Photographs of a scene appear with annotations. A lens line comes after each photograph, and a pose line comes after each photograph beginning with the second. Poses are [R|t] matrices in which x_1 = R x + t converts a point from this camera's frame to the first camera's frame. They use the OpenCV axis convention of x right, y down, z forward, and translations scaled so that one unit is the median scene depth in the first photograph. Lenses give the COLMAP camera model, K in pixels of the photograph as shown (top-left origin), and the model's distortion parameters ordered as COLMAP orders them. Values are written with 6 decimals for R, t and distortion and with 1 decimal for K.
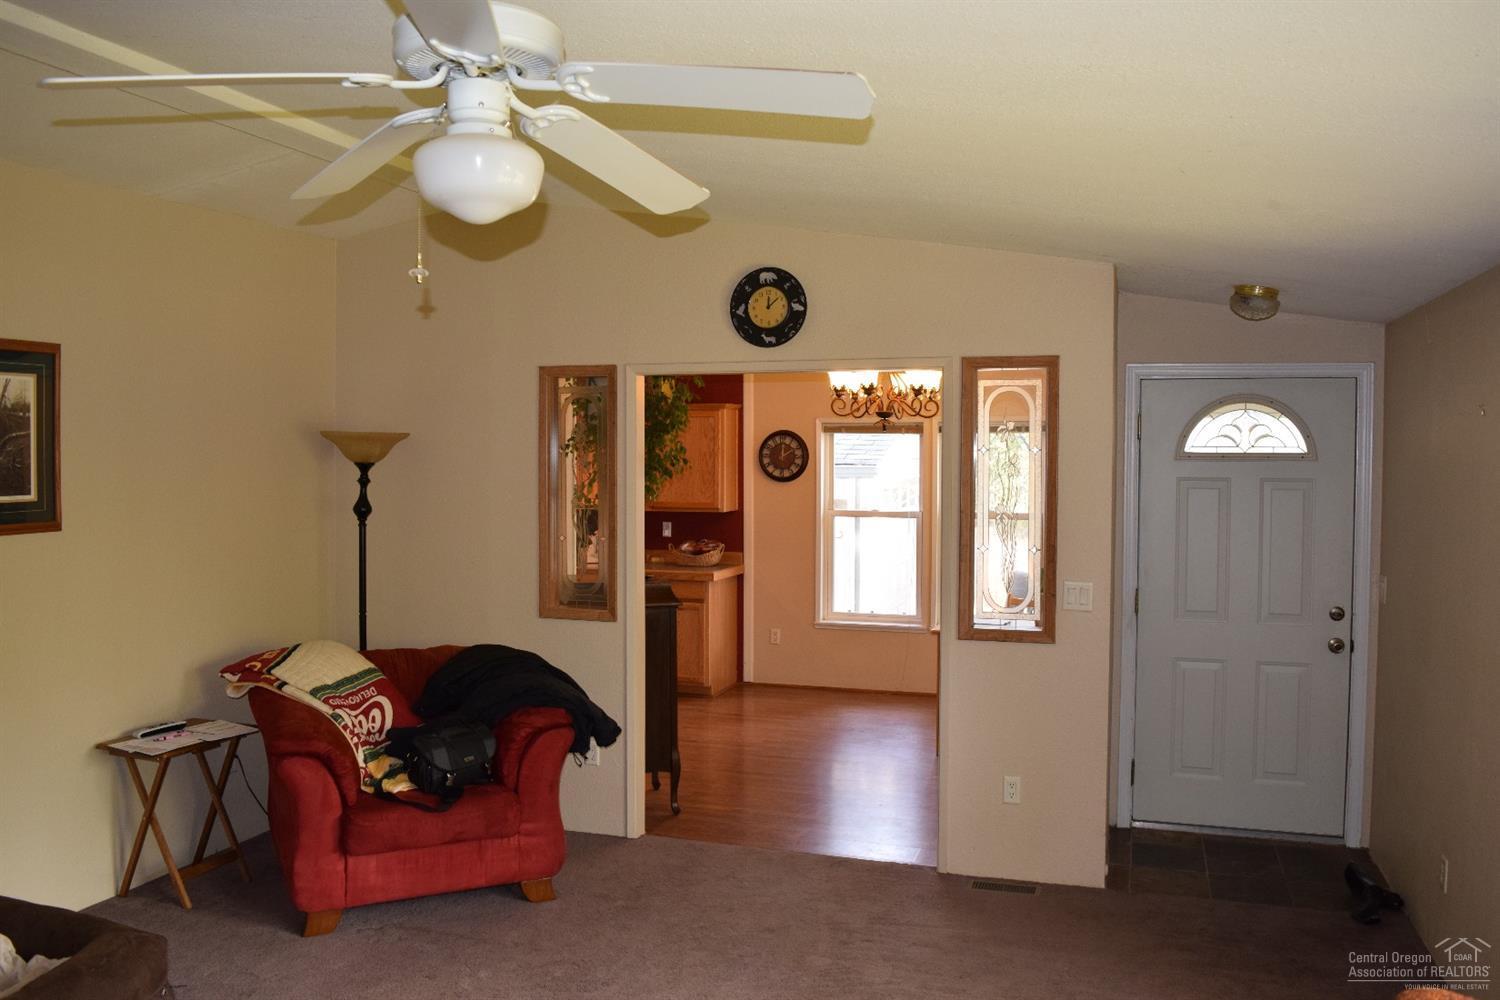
lens RADIAL K [[1197.7, 0, 750.0], [0, 1197.7, 500.0], [0, 0, 1]] dist [-0.092106, 0.023536]
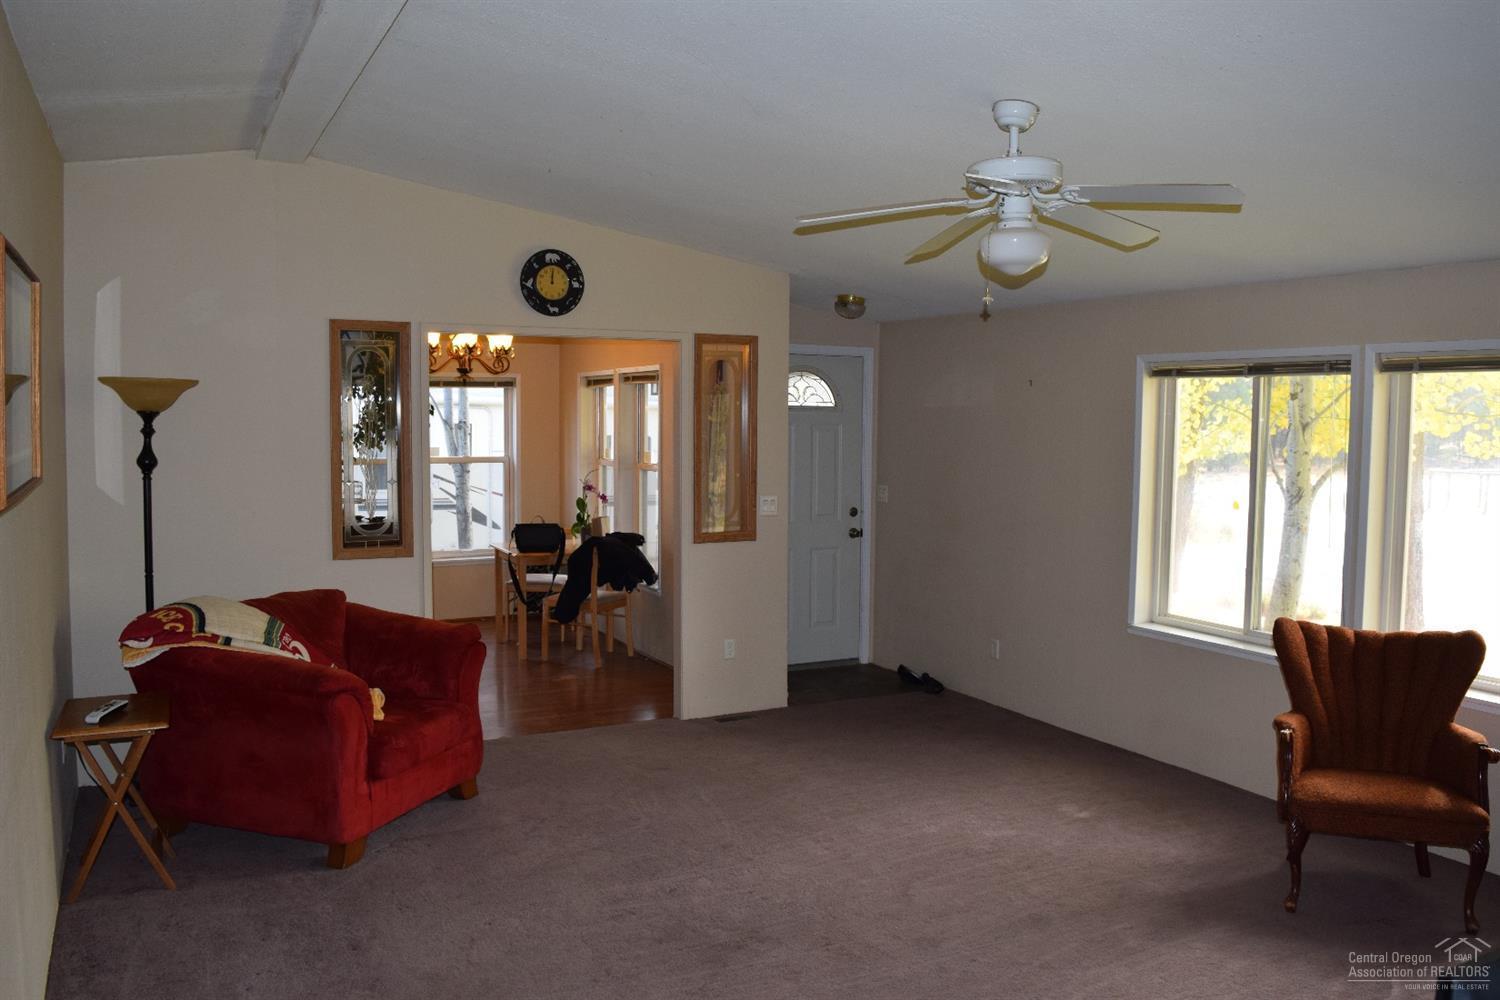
lens RADIAL K [[1197.7, 0, 750.0], [0, 1197.7, 500.0], [0, 0, 1]] dist [-0.092106, 0.023536]
pose [[0.690479, -0.049234, 0.721675, -0.720724], [0.021796, 0.998644, 0.047276, 0.005136], [-0.723024, -0.016913, 0.690616, 0.021886]]
